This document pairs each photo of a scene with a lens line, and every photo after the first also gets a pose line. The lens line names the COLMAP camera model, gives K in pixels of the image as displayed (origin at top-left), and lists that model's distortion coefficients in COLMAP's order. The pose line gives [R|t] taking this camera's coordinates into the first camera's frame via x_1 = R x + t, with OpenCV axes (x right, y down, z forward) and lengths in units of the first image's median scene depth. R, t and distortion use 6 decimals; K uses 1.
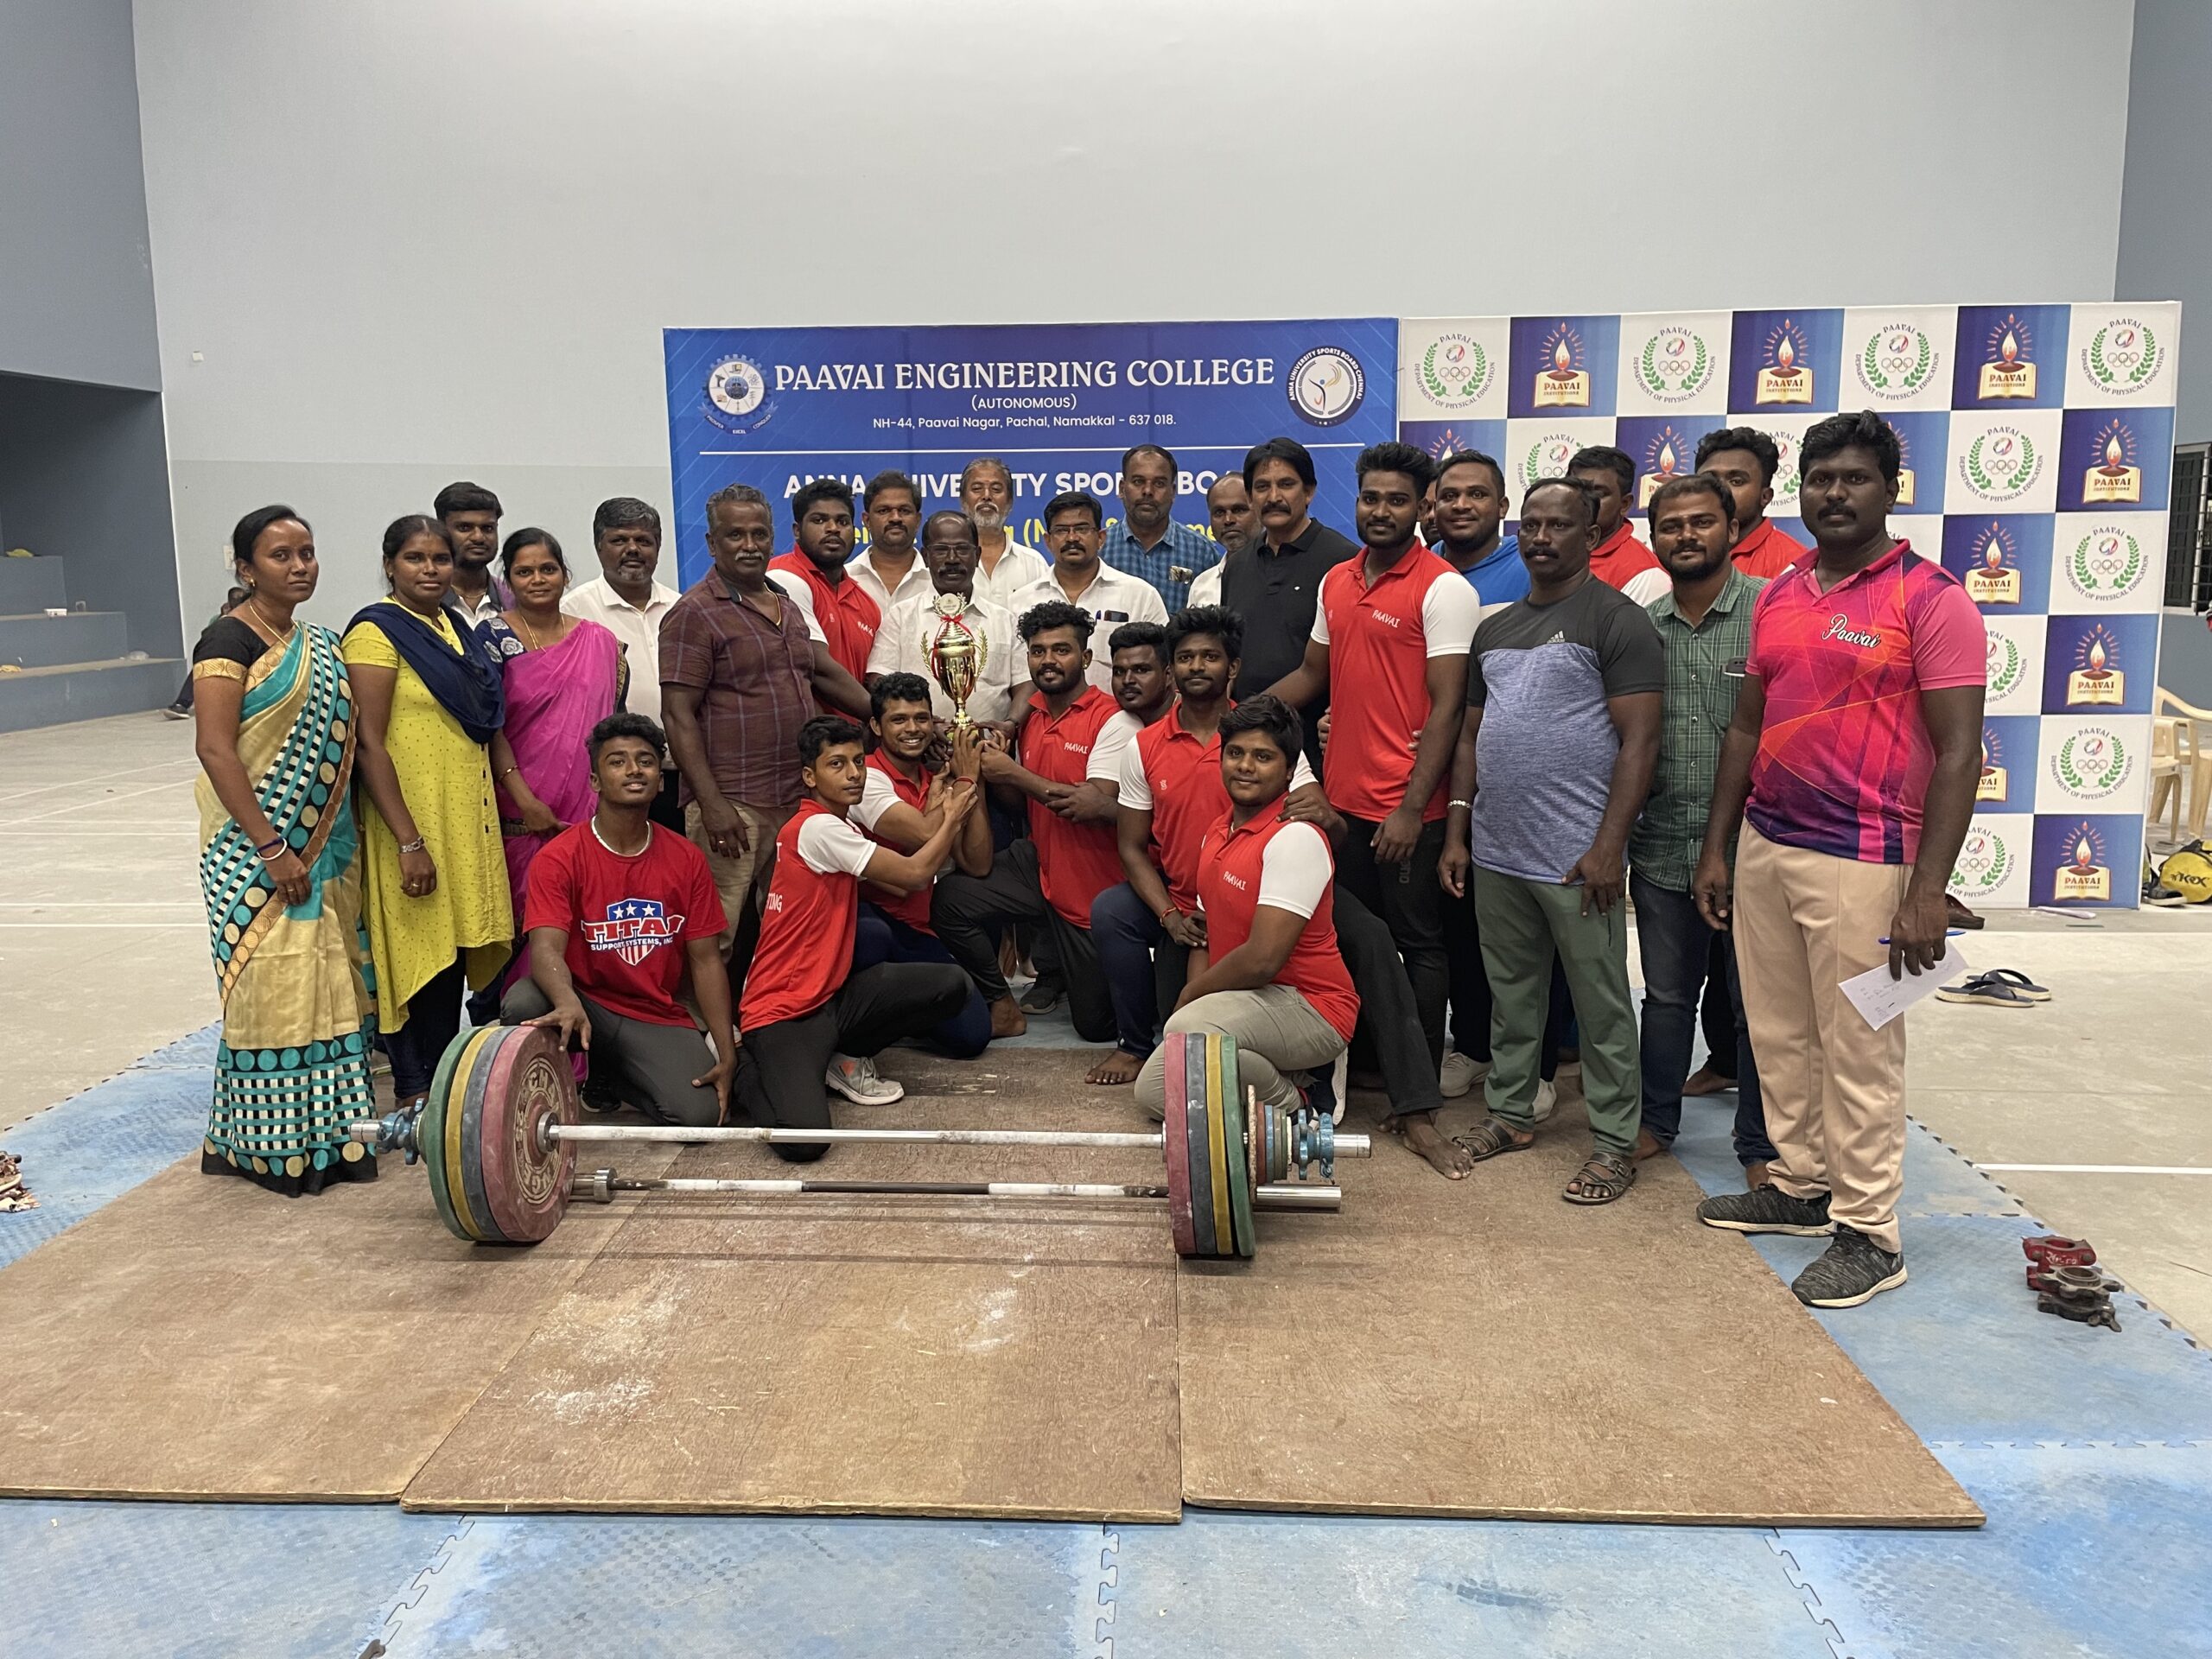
lens RADIAL K [[1641.1, 0, 1120.7], [0, 1641.1, 817.9], [0, 0, 1]] dist [0.082249, -0.113319]
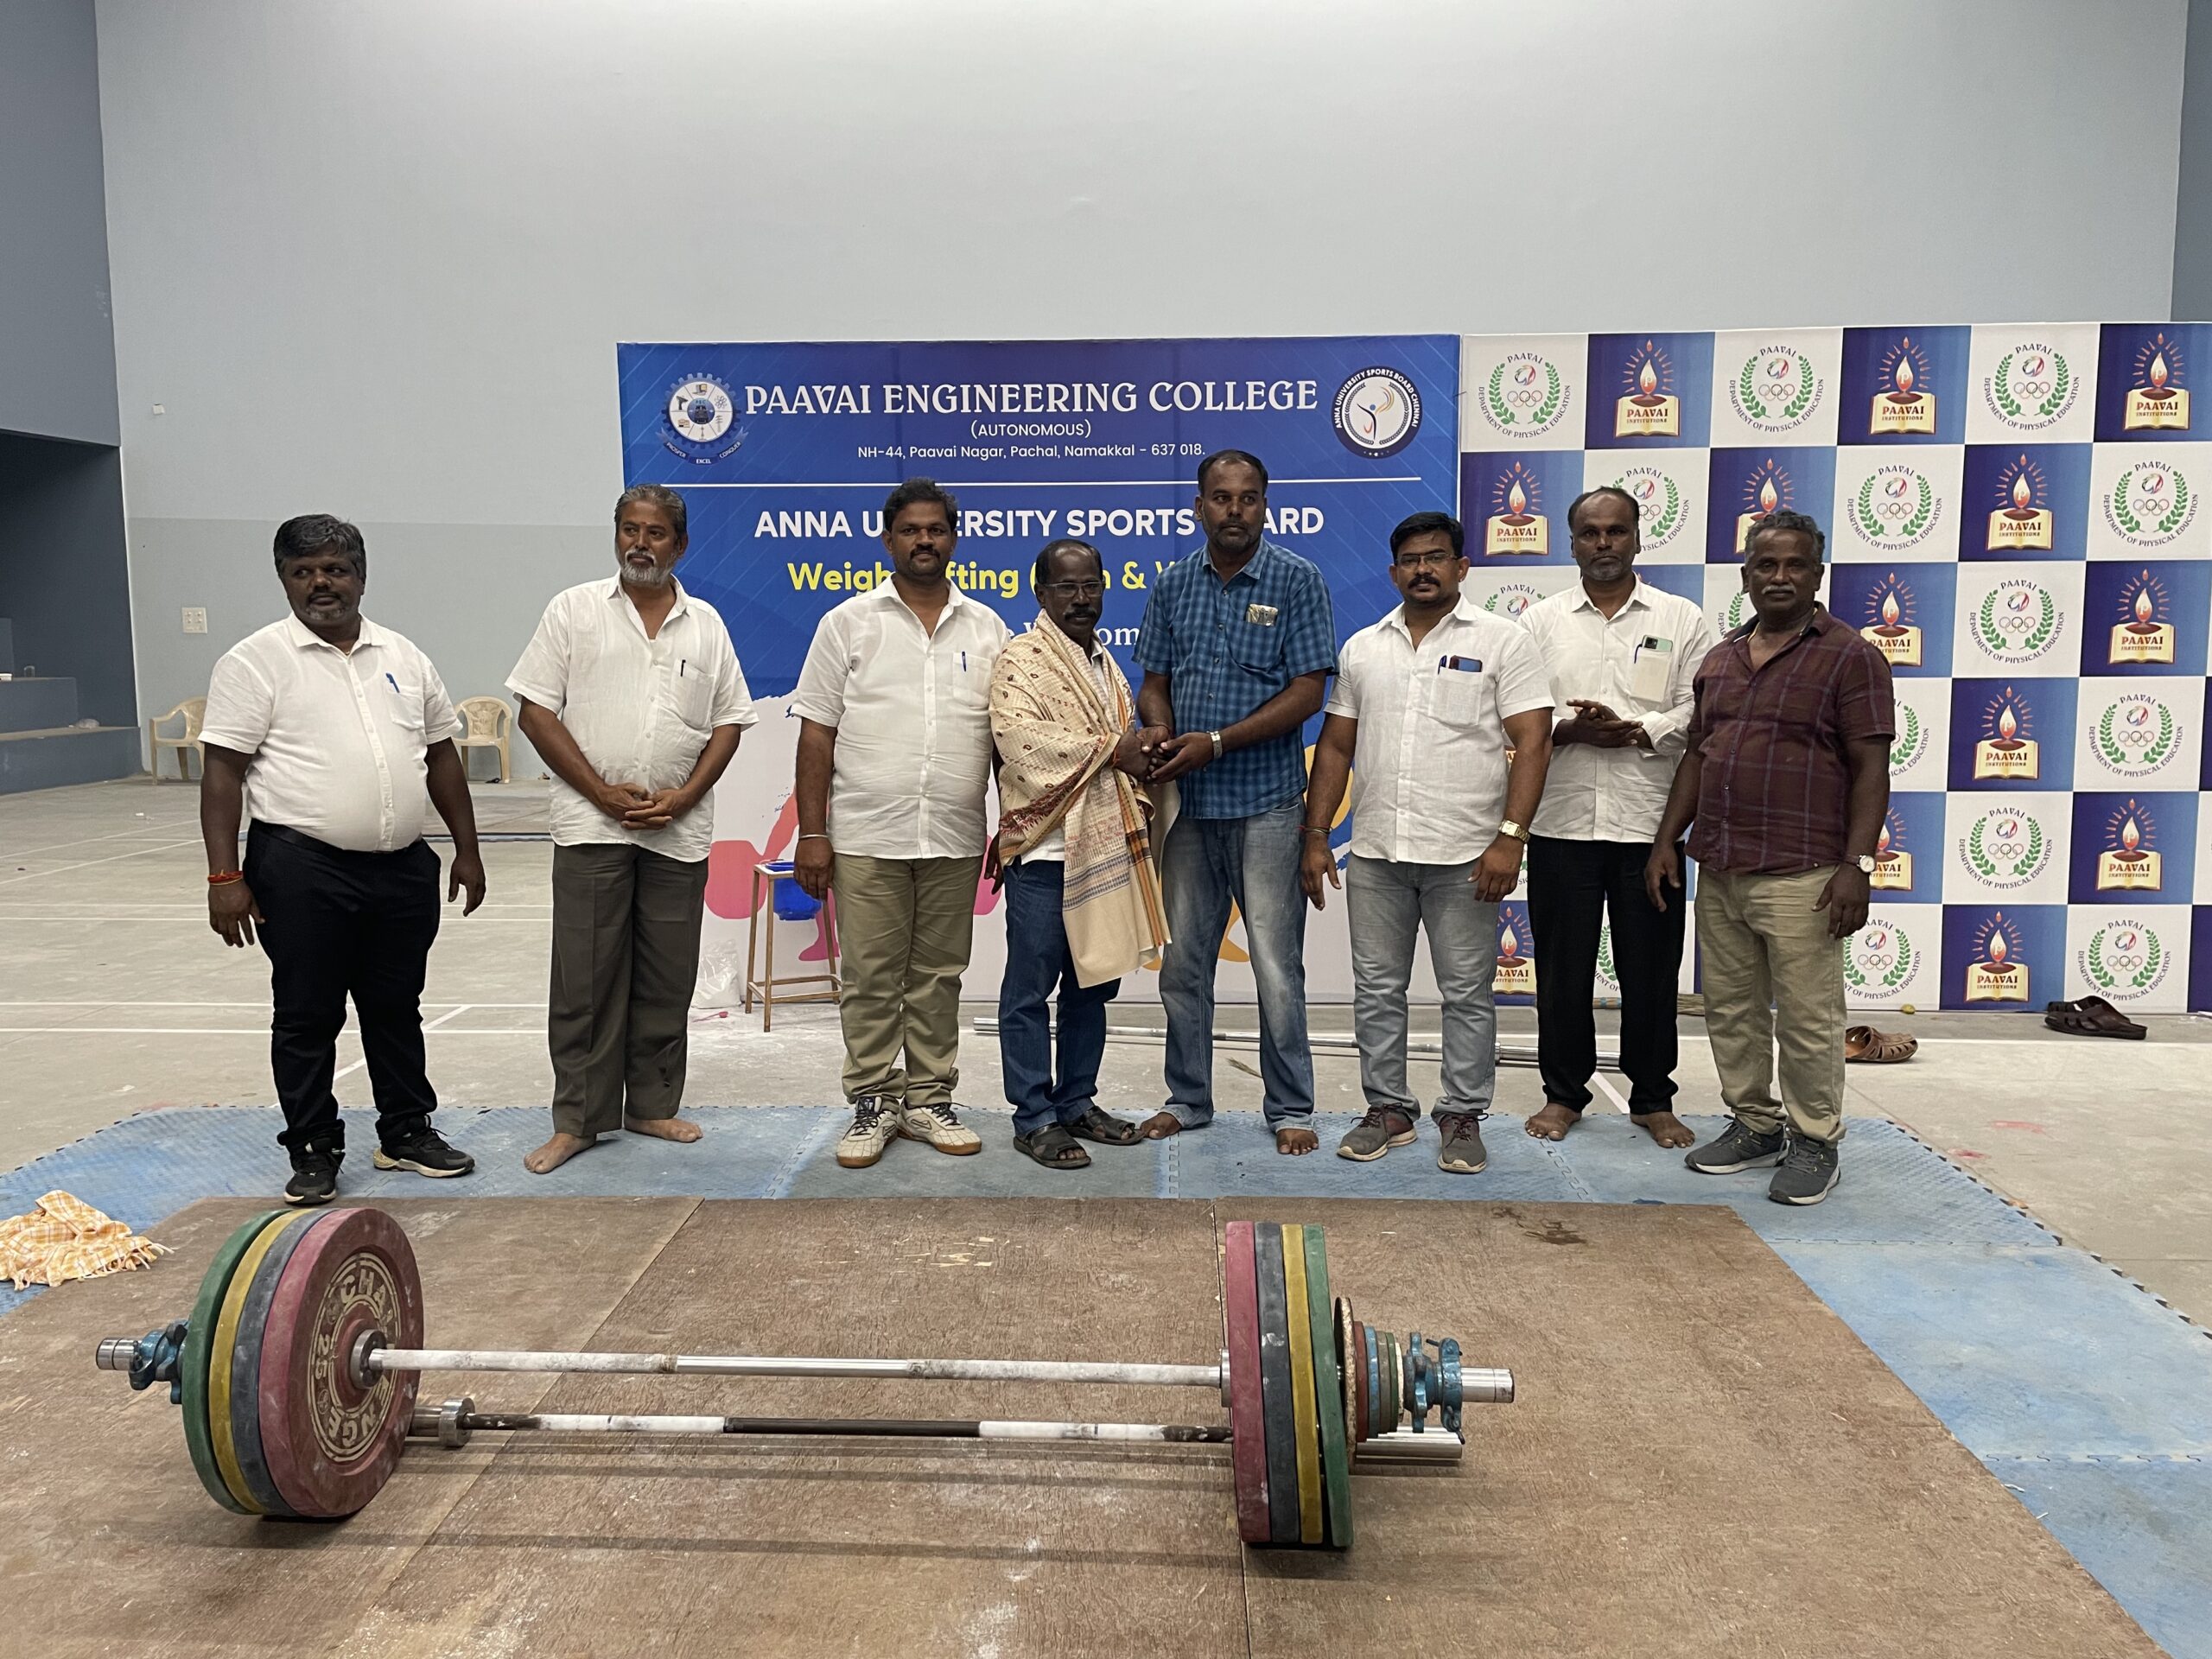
lens RADIAL K [[1645.2, 0, 1134.2], [0, 1645.2, 825.8], [0, 0, 1]] dist [0.086085, -0.112381]
pose [[0.999976, 0.002814, 0.006262, -0.009042], [-0.002559, 0.999177, -0.040487, -0.007055], [-0.006371, 0.040470, 0.999160, 0.135926]]
